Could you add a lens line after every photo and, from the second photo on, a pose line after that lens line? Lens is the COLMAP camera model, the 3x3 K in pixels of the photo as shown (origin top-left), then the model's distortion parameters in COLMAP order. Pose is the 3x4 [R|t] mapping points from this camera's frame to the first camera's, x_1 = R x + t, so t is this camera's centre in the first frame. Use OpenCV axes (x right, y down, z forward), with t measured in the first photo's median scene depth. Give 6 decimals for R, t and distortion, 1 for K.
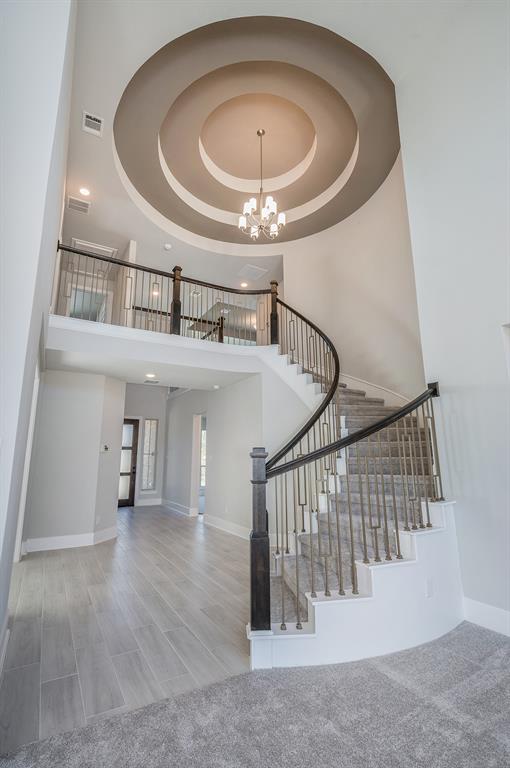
lens RADIAL K [[361.5, 0, 245.3], [0, 361.5, 387.3], [0, 0, 1]] dist [0.004431, 0.000801]
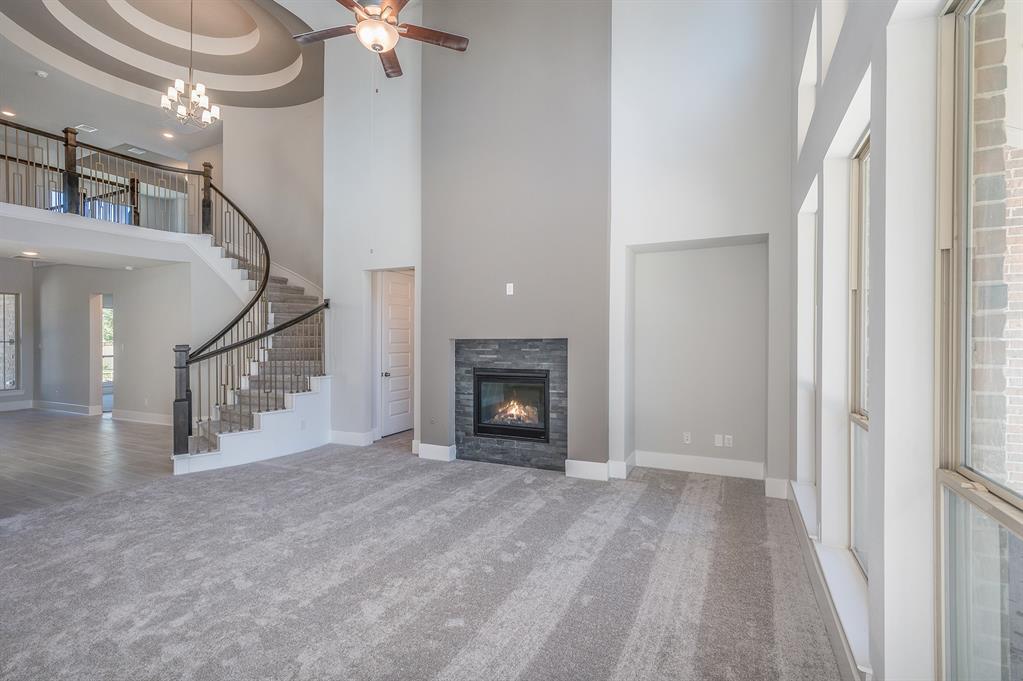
lens RADIAL K [[474.8, 0, 517.4], [0, 474.8, 340.2], [0, 0, 1]] dist [-0.000182, -0.000013]
pose [[0.807784, -0.001369, 0.589477, 0.002693], [-0.110140, 0.982037, 0.153210, -0.147886], [-0.579097, -0.188686, 0.793123, -0.656169]]
